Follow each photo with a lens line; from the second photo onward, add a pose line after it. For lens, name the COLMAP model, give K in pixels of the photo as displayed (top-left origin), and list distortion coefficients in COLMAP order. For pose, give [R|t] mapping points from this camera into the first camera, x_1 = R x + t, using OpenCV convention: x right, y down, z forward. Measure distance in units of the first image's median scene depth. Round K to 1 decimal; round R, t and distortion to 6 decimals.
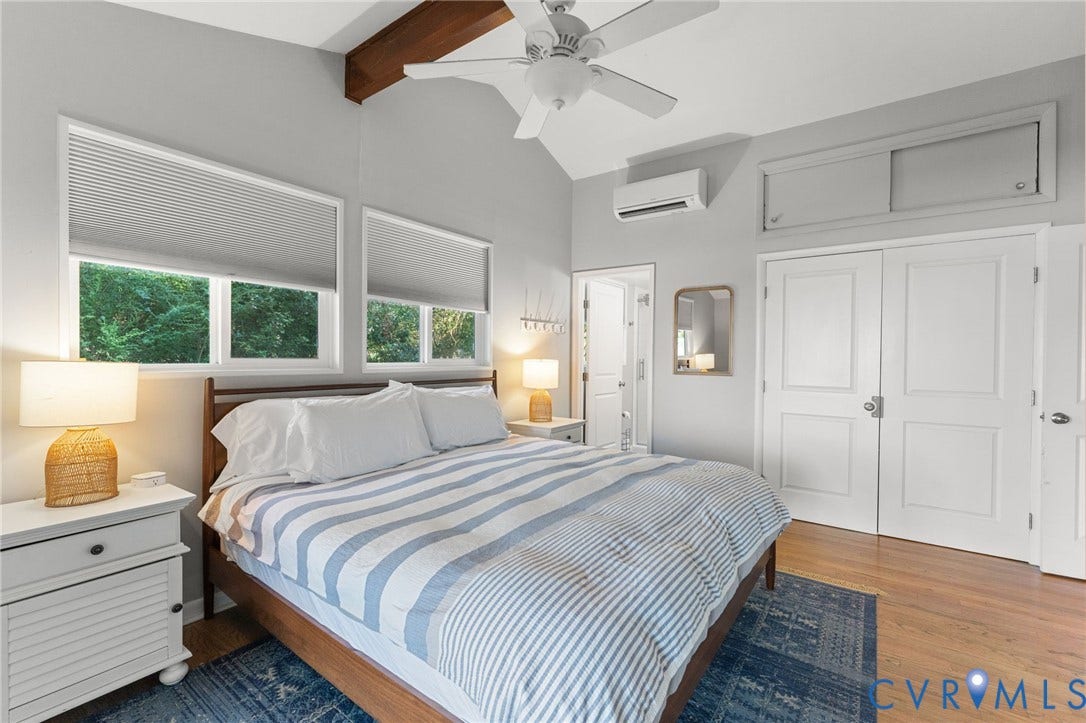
lens RADIAL K [[461.8, 0, 543.0], [0, 461.8, 361.5], [0, 0, 1]] dist [-0.000955, -0.000174]
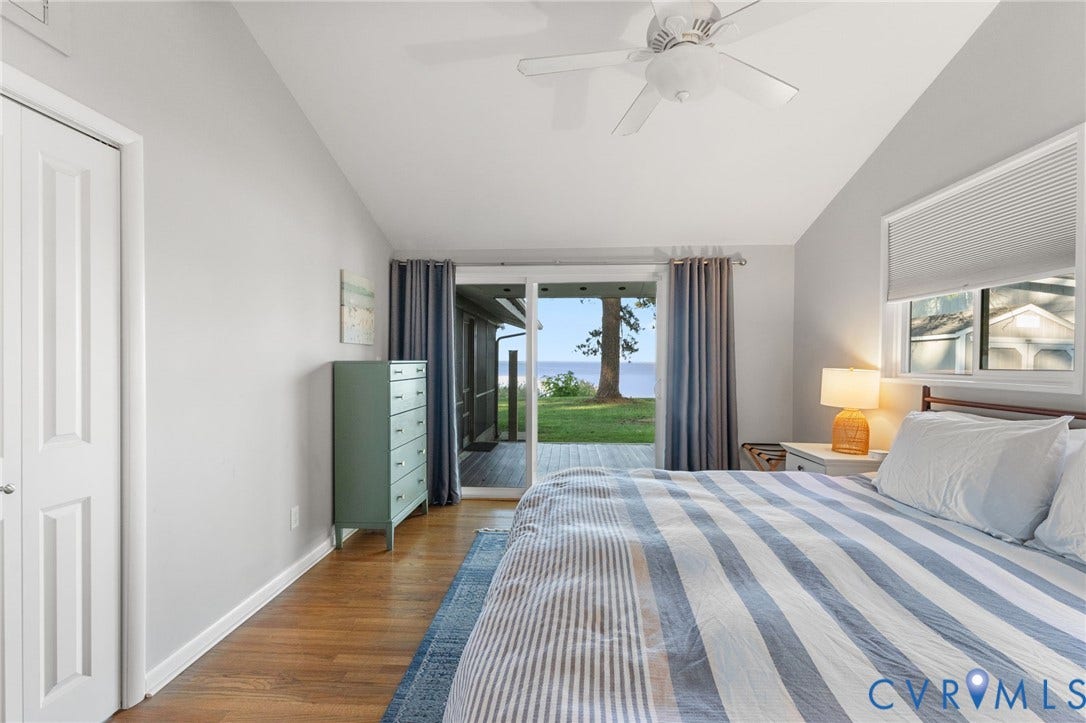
lens RADIAL K [[471.3, 0, 543.0], [0, 471.3, 361.5], [0, 0, 1]] dist [-0.000623, -0.000381]
pose [[-0.840928, -0.011139, -0.541033, 0.505515], [-0.014822, 0.999887, 0.002451, -0.009834], [0.540944, 0.010080, -0.840998, 1.070653]]
